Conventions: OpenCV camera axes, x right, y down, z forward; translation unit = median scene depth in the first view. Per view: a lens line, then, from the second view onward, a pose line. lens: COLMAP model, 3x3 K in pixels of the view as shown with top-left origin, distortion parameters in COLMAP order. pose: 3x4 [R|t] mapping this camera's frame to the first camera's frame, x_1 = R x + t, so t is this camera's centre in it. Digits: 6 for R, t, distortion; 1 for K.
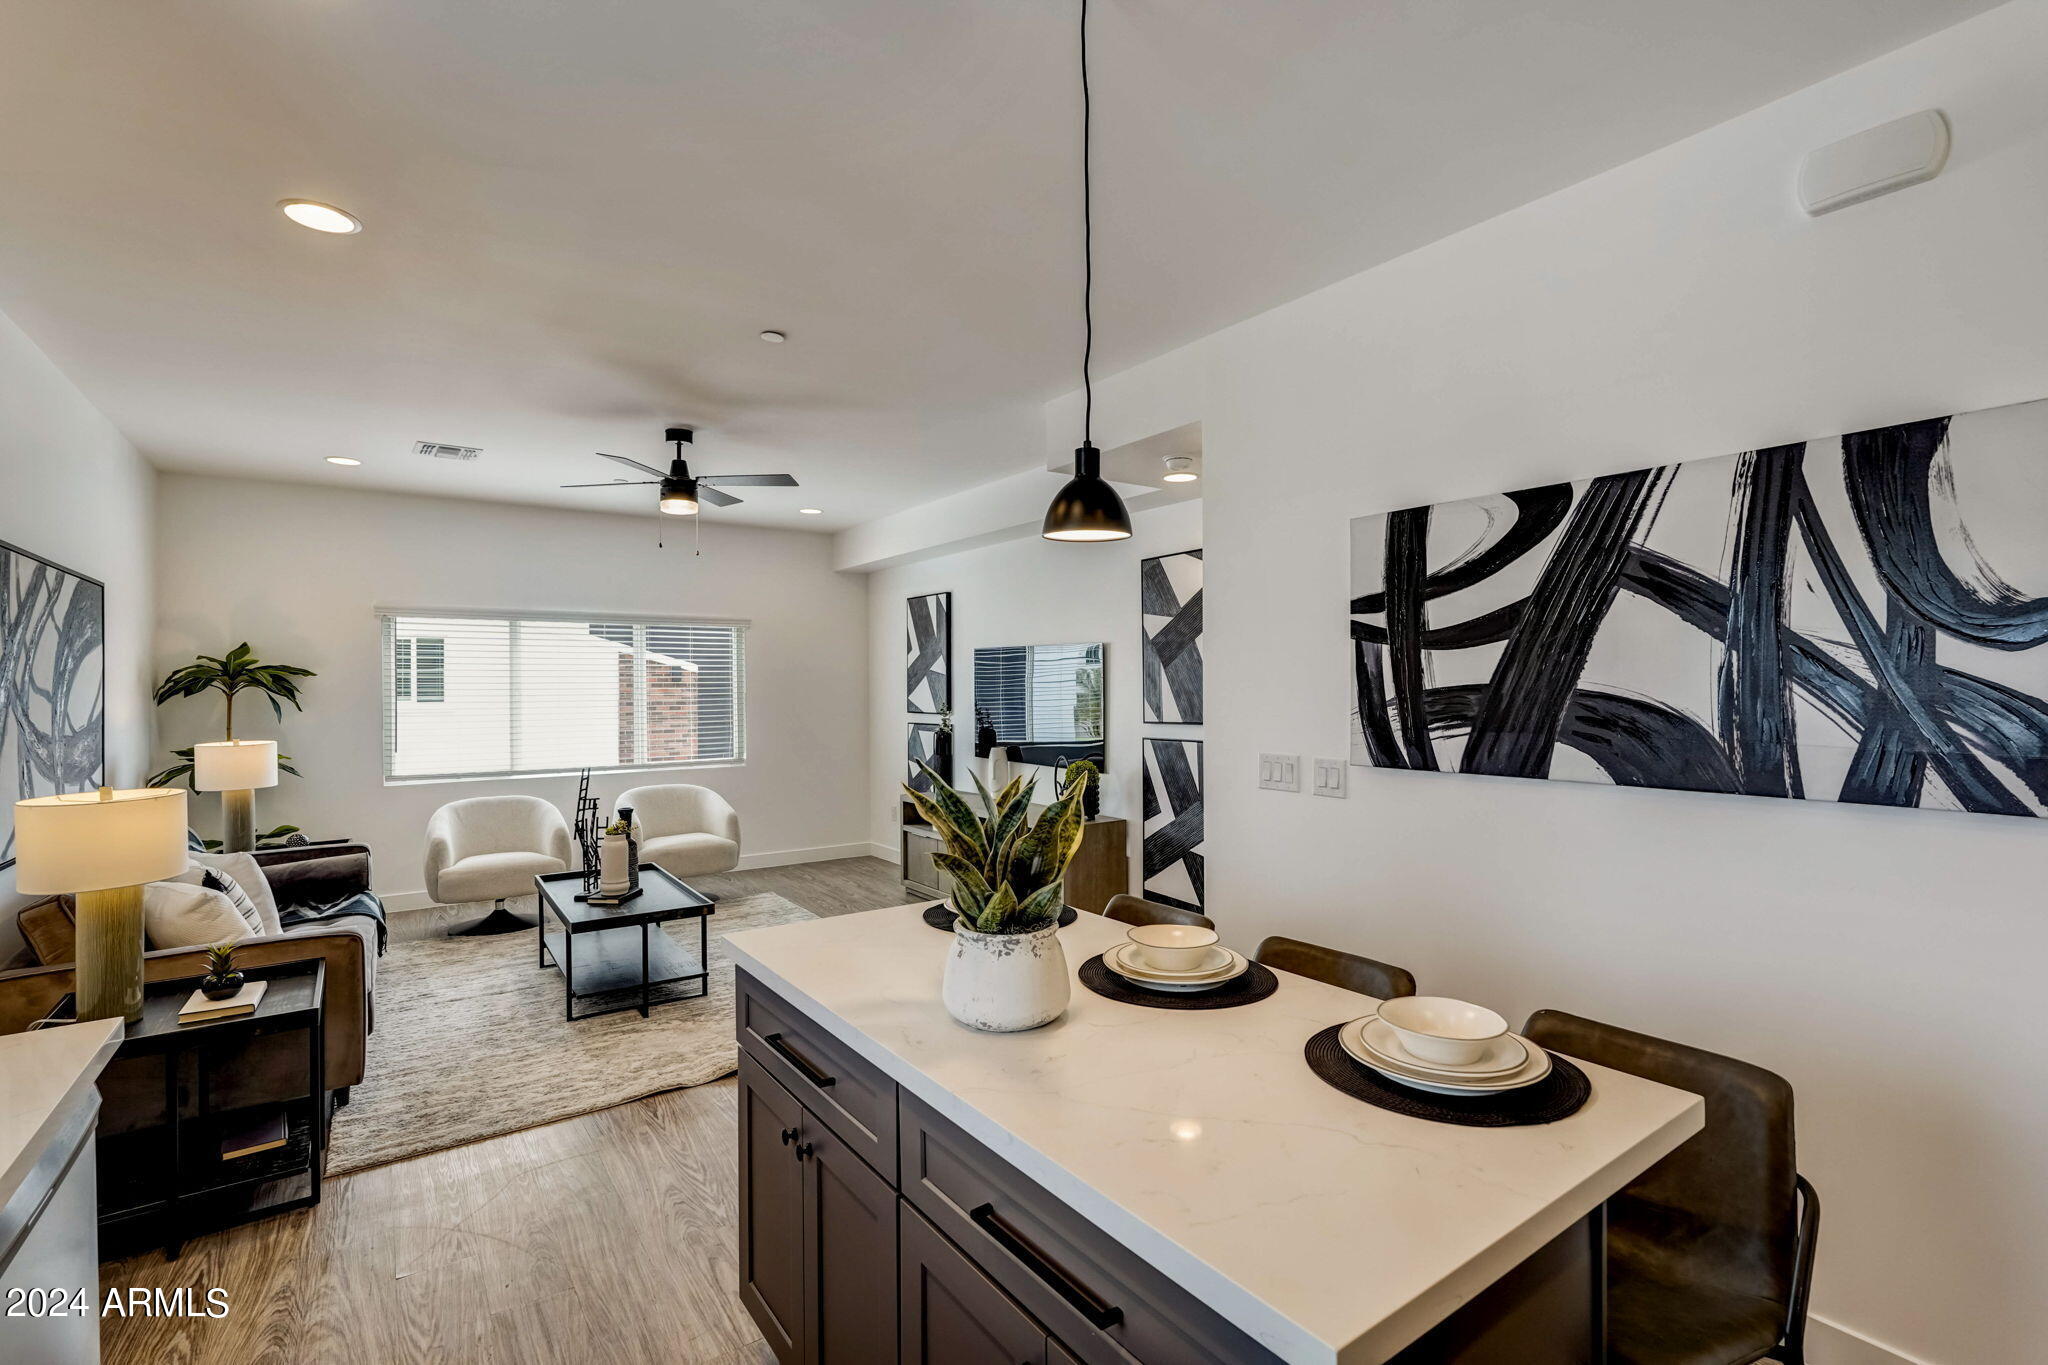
lens RADIAL K [[899.9, 0, 1024.0], [0, 899.9, 682.5], [0, 0, 1]] dist [0.000163, 0.000273]
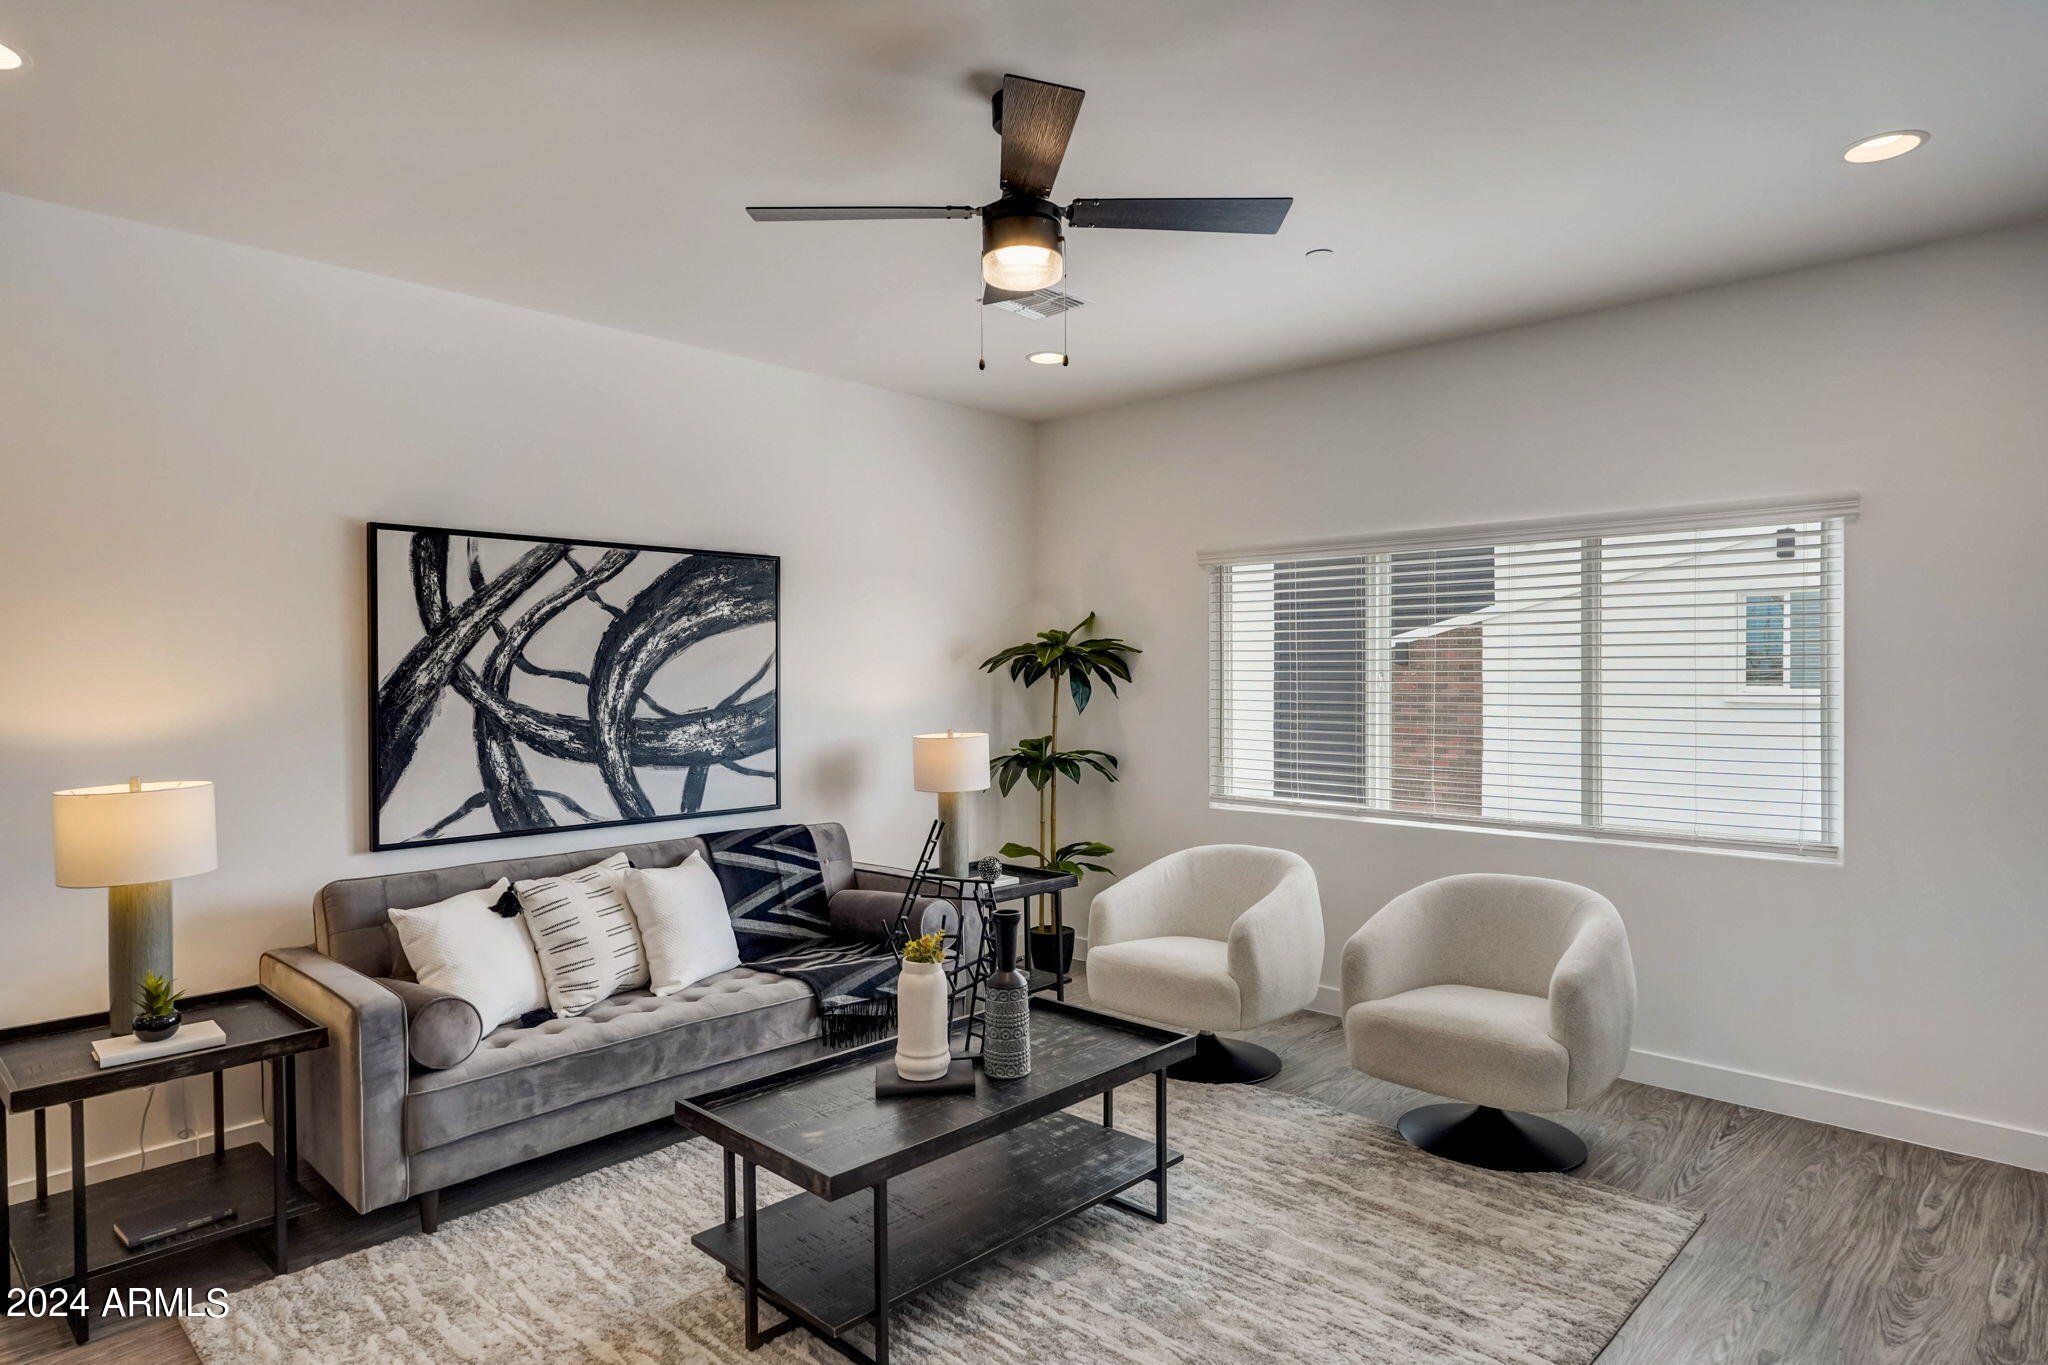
lens RADIAL K [[1146.0, 0, 1024.0], [0, 1146.0, 682.5], [0, 0, 1]] dist [-0.002144, -0.000320]
pose [[0.180201, 0.012101, -0.983555, 0.148877], [0.009897, 0.999851, 0.014115, 0.004842], [0.983580, -0.012278, 0.180054, 0.779741]]
